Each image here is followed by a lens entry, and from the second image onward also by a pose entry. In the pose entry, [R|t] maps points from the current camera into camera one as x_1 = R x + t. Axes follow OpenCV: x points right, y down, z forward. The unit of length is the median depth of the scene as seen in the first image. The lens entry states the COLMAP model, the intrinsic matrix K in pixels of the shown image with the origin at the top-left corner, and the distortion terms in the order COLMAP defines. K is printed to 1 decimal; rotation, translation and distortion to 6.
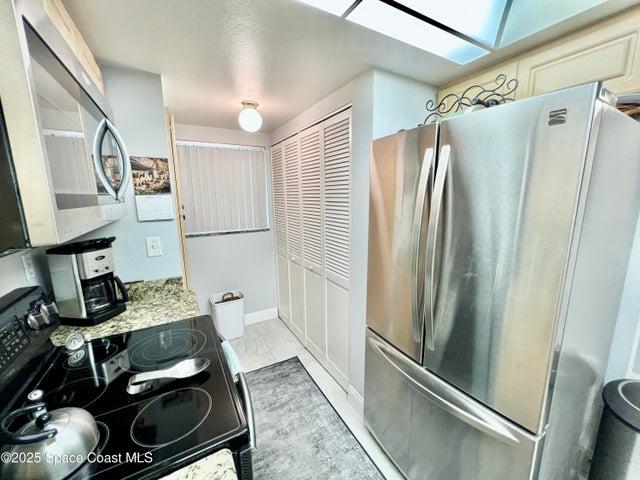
lens RADIAL K [[256.0, 0, 320.0], [0, 256.0, 240.0], [0, 0, 1]] dist [-0.000518, 0.000024]
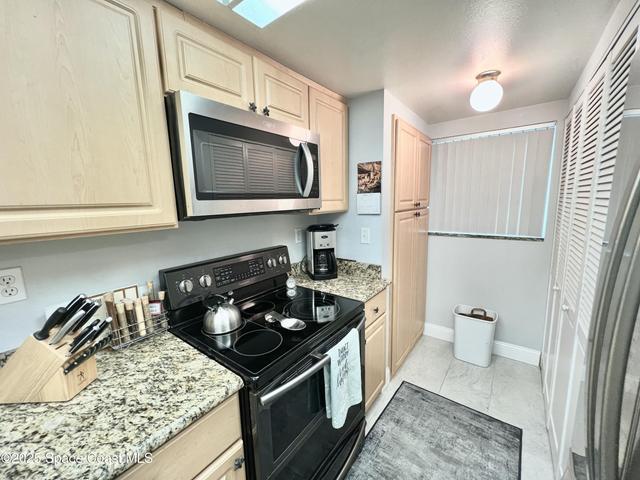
lens RADIAL K [[255.7, 0, 321.8], [0, 255.7, 239.1], [0, 0, 1]] dist [0.001613, -0.000113]
pose [[0.394080, 0.141664, -0.908093, 0.386419], [-0.141358, 0.985635, 0.092416, -0.042360], [0.908140, 0.091947, 0.408444, 0.322790]]
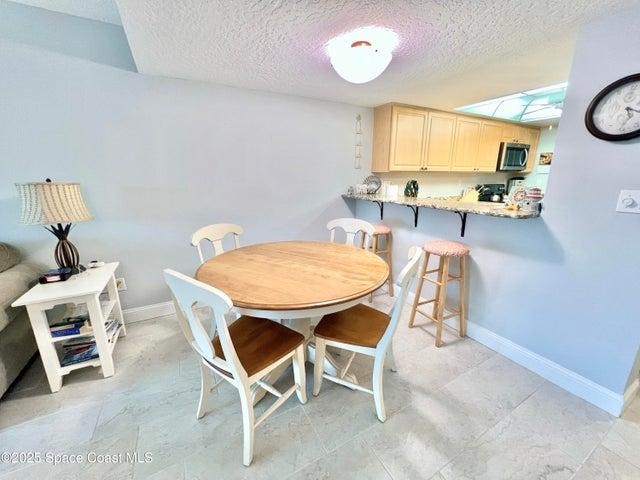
lens RADIAL K [[256.0, 0, 320.0], [0, 256.0, 240.0], [0, 0, 1]] dist [-0.000518, 0.000024]
pose [[-0.013813, 0.265978, -0.963880, 2.587685], [-0.178699, 0.947796, 0.264100, 0.345593], [0.983807, 0.175892, 0.034438, -1.601329]]
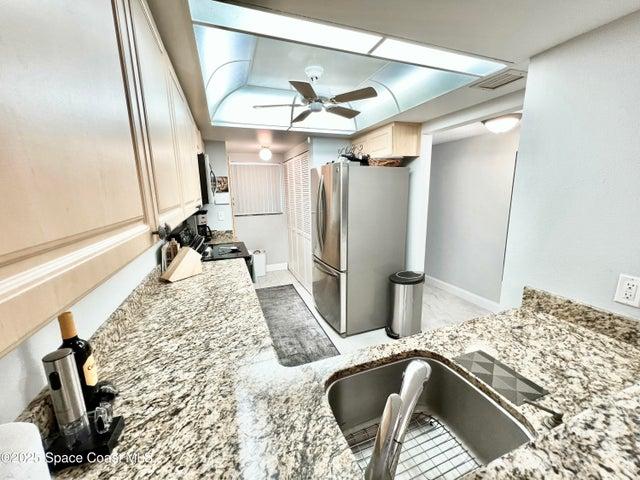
lens RADIAL K [[256.0, 0, 320.0], [0, 256.0, 240.0], [0, 0, 1]] dist [-0.000518, 0.000024]
pose [[0.987389, 0.022859, -0.156654, 0.587484], [-0.020102, 0.999614, 0.019161, 0.183990], [0.157031, -0.015771, 0.987468, -1.126472]]
